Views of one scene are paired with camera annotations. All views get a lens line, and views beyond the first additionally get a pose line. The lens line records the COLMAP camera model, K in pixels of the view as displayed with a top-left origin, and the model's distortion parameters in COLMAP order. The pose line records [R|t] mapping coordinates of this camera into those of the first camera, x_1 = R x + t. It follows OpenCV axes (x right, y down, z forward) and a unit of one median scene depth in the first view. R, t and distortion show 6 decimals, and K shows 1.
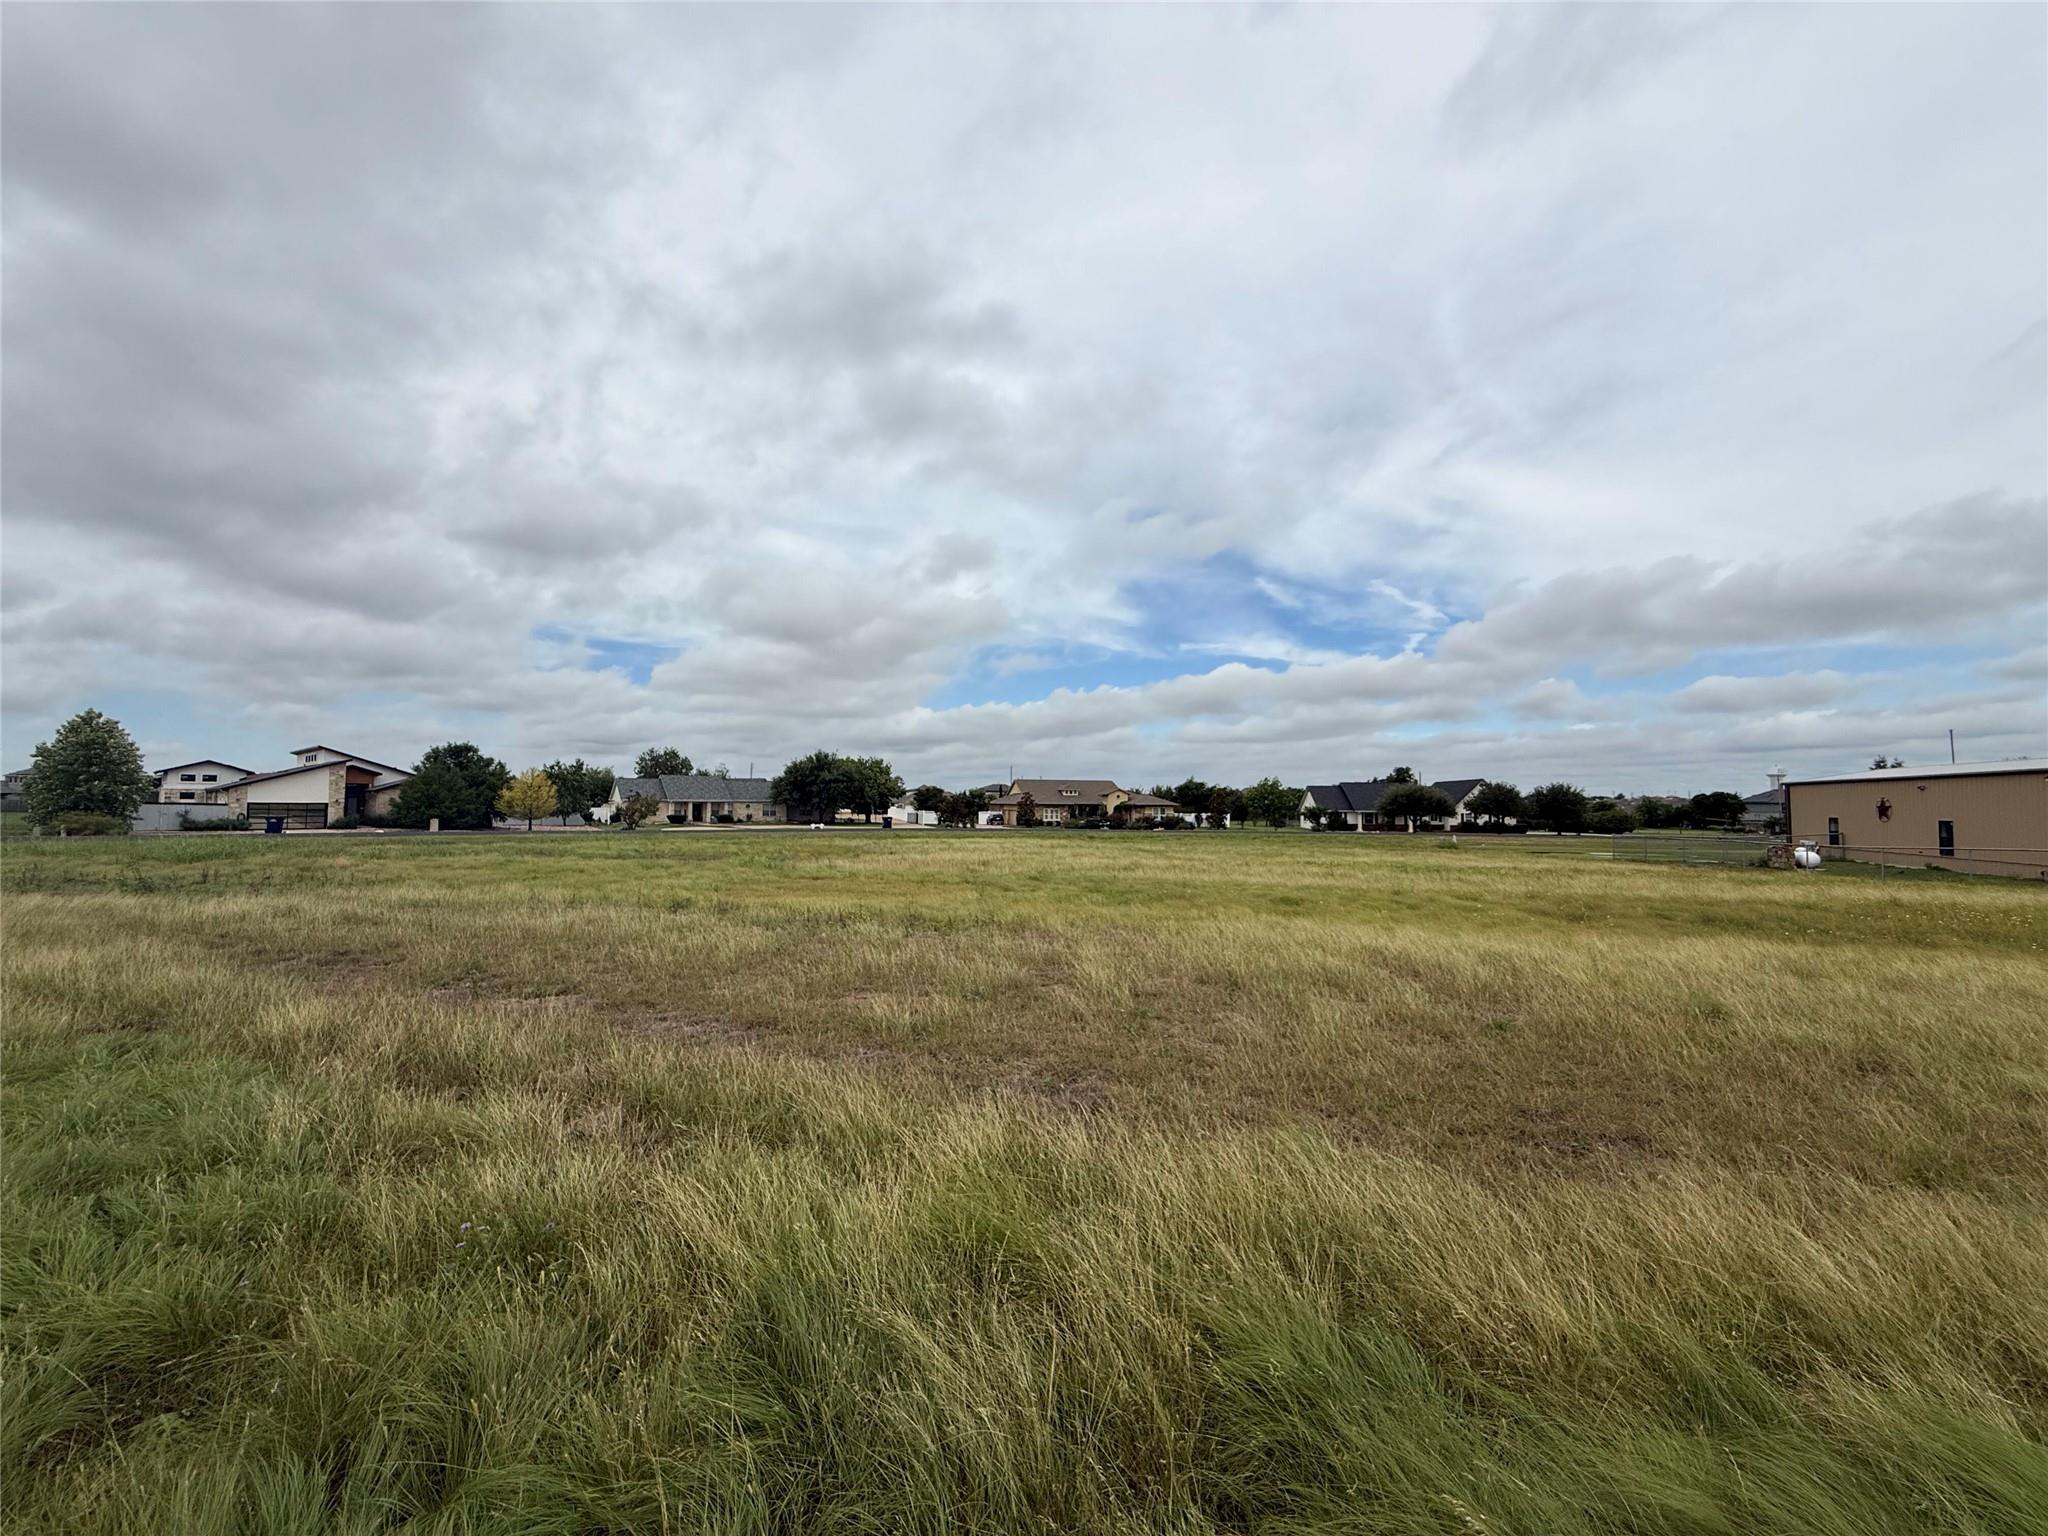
lens RADIAL K [[817.5, 0, 1019.8], [0, 817.5, 763.6], [0, 0, 1]] dist [-0.002398, 0.000003]
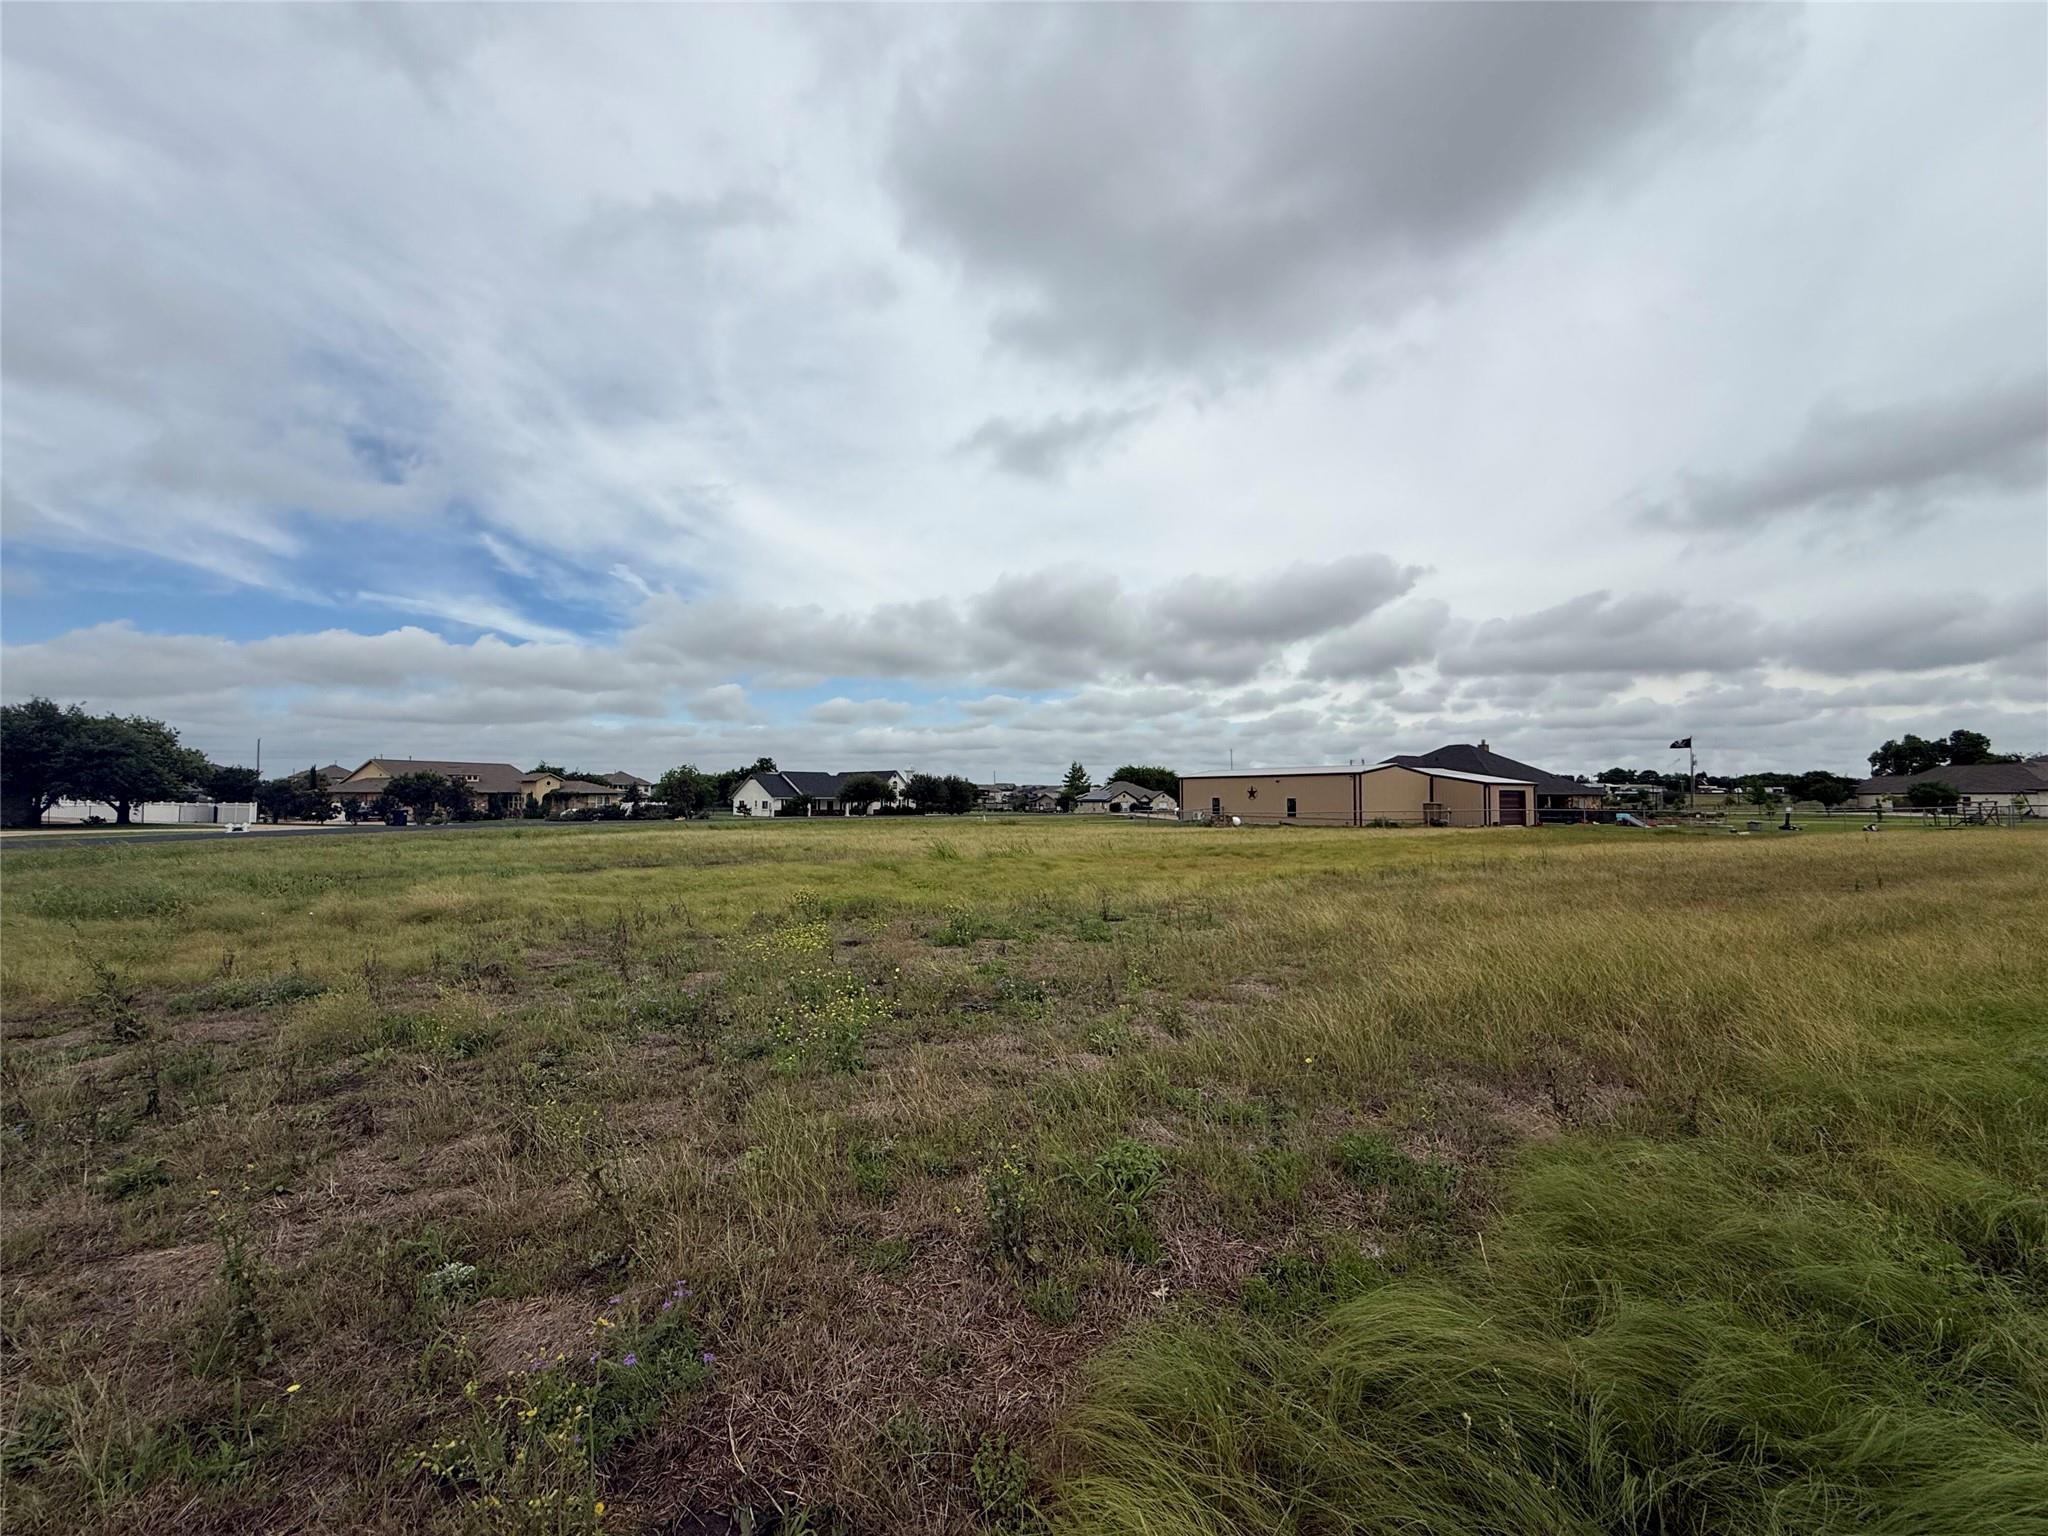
lens RADIAL K [[817.5, 0, 1015.7], [0, 817.5, 775.5], [0, 0, 1]] dist [-0.002398, 0.000003]
pose [[0.623993, 0.015034, 0.781285, -0.245593], [-0.036049, 0.999304, 0.009562, 0.007272], [-0.780598, -0.034132, 0.624101, 0.102303]]
